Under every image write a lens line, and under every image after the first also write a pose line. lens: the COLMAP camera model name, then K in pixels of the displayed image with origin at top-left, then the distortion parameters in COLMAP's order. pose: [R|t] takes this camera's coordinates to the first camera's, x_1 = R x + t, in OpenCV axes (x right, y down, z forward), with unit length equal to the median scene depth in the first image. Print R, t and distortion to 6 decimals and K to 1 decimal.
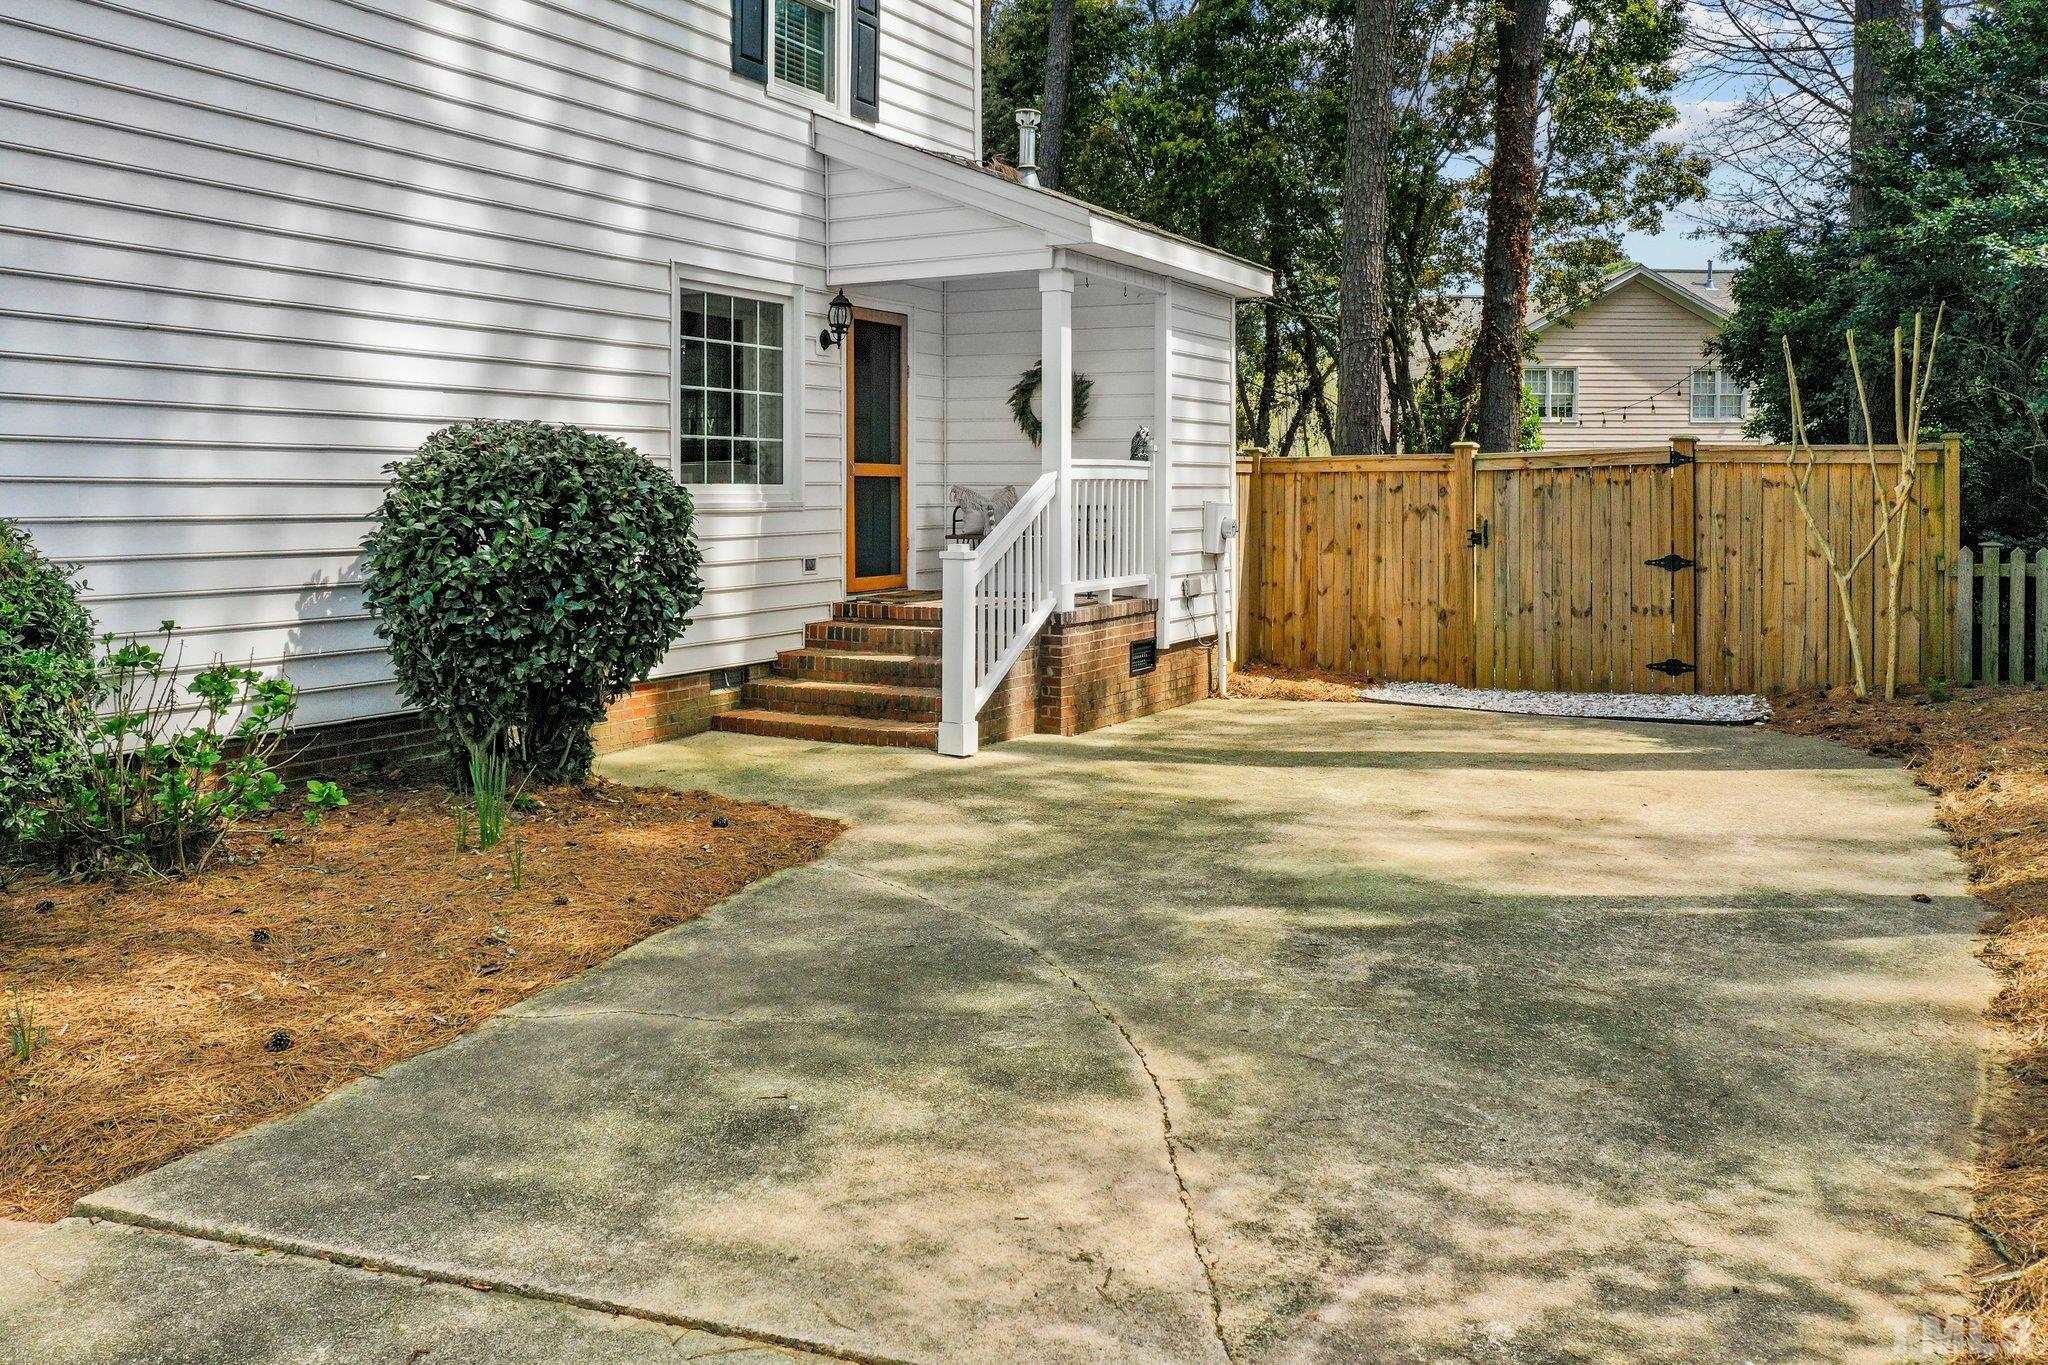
lens RADIAL K [[1628.1, 0, 1038.7], [0, 1628.1, 500.0], [0, 0, 1]] dist [0.012589, 0.000098]
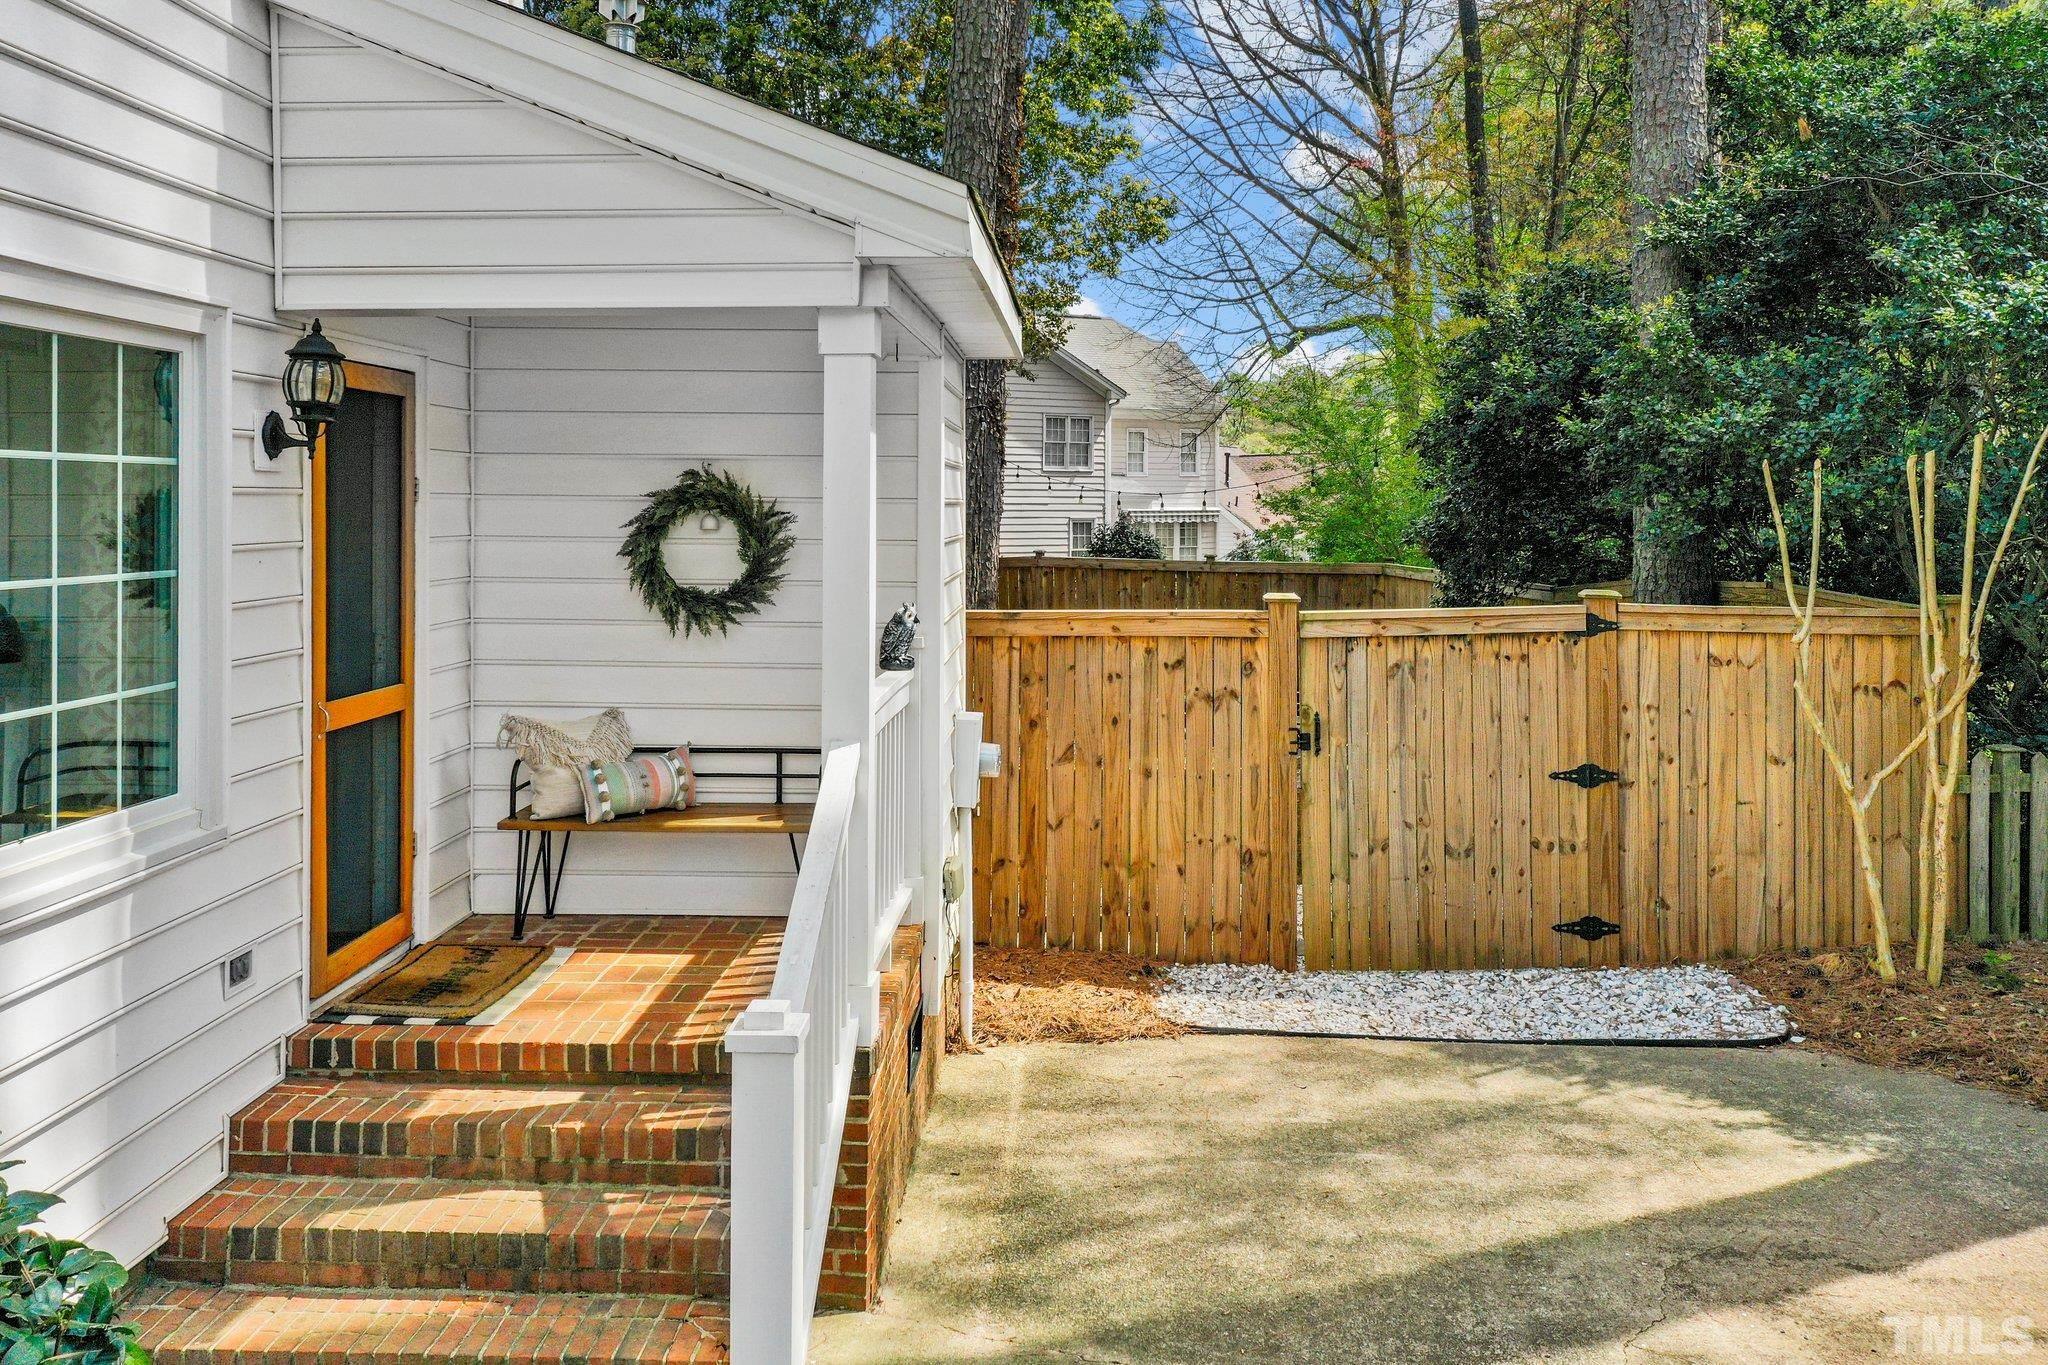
lens RADIAL K [[1628.1, 0, 988.3], [0, 1628.1, 517.4], [0, 0, 1]] dist [0.012589, 0.000098]
pose [[0.907092, -0.000098, 0.420931, -0.127805], [0.000076, 1.000000, 0.000069, -0.069531], [-0.420931, -0.000031, 0.907092, 0.478989]]
